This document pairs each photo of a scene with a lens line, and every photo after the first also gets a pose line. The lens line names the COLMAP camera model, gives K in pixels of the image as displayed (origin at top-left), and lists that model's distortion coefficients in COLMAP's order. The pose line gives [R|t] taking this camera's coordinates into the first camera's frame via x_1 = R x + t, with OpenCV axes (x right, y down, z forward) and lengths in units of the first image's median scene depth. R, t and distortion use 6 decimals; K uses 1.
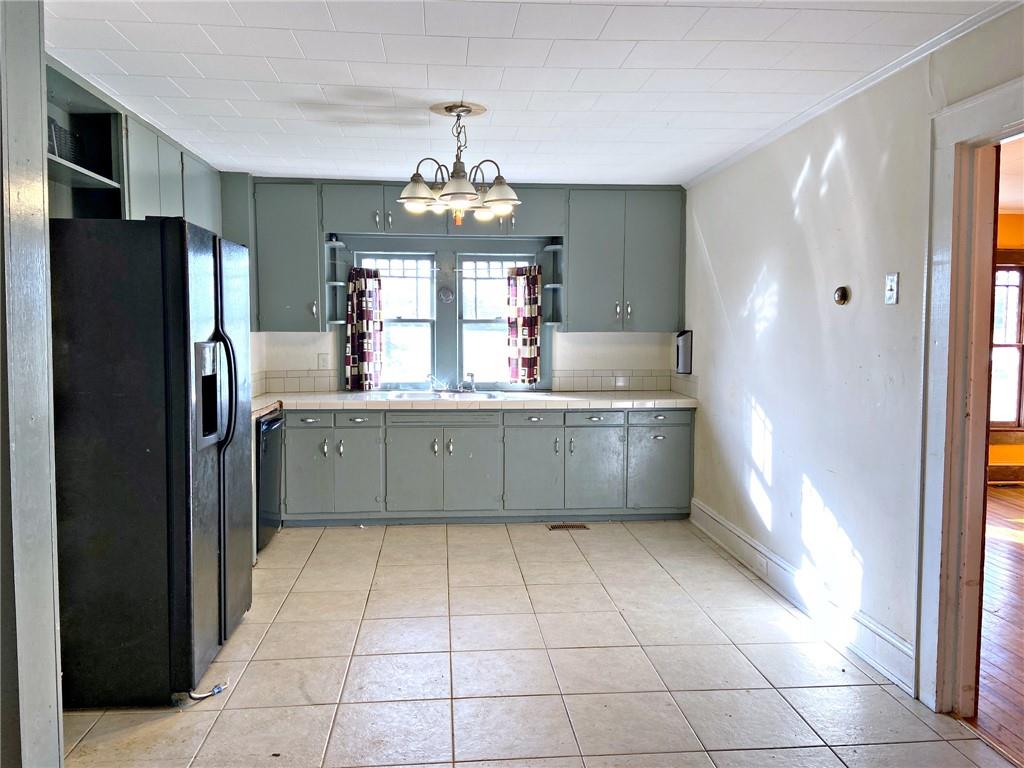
lens RADIAL K [[862.9, 0, 510.1], [0, 862.9, 355.4], [0, 0, 1]] dist [0.086389, -0.058606]
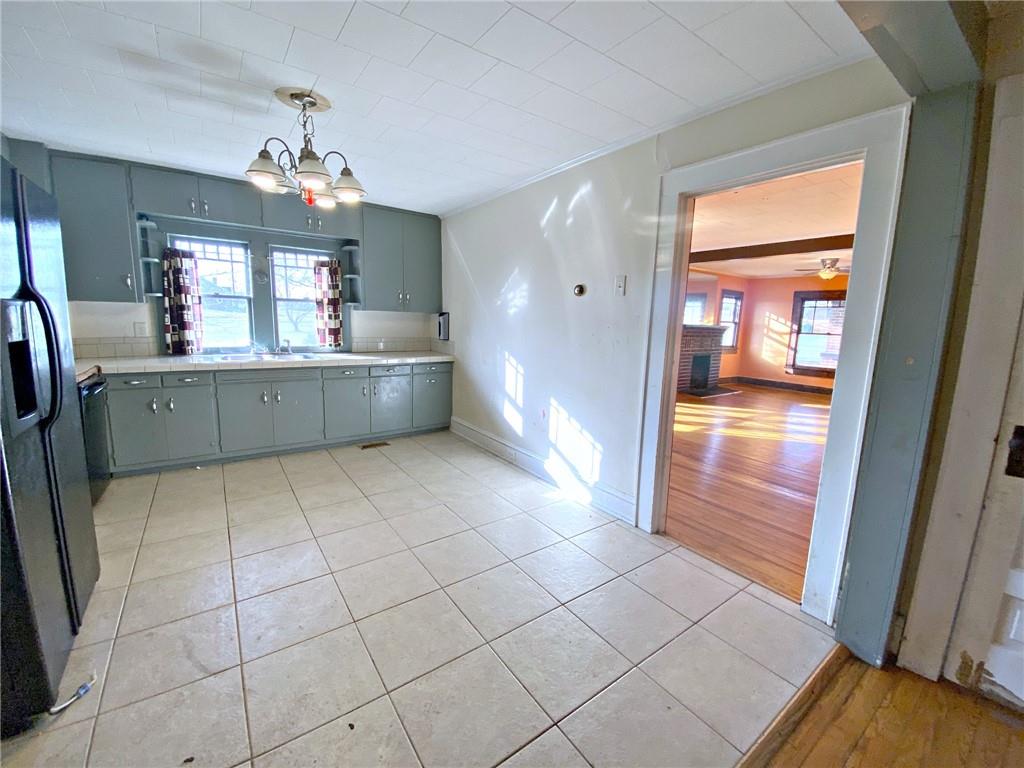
lens RADIAL K [[433.7, 0, 521.2], [0, 433.7, 379.6], [0, 0, 1]] dist [0.004087, -0.012965]
pose [[0.845813, -0.052031, 0.530937, -0.135636], [-0.006411, 0.994169, 0.107639, 0.011128], [-0.533441, -0.094447, 0.840547, 0.350443]]
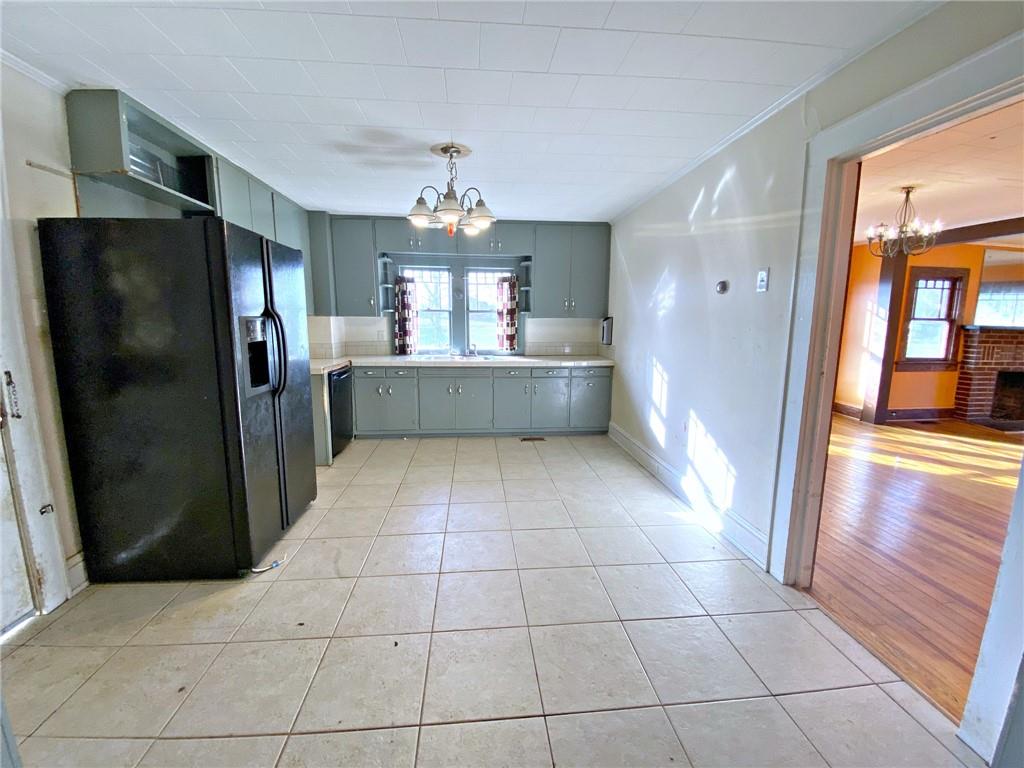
lens RADIAL K [[433.7, 0, 518.2], [0, 433.7, 383.7], [0, 0, 1]] dist [0.004087, -0.012965]
pose [[0.999963, 0.002766, 0.008102, 0.042613], [-0.003606, 0.994405, 0.105570, 0.012575], [-0.007765, -0.105596, 0.994379, 0.270892]]
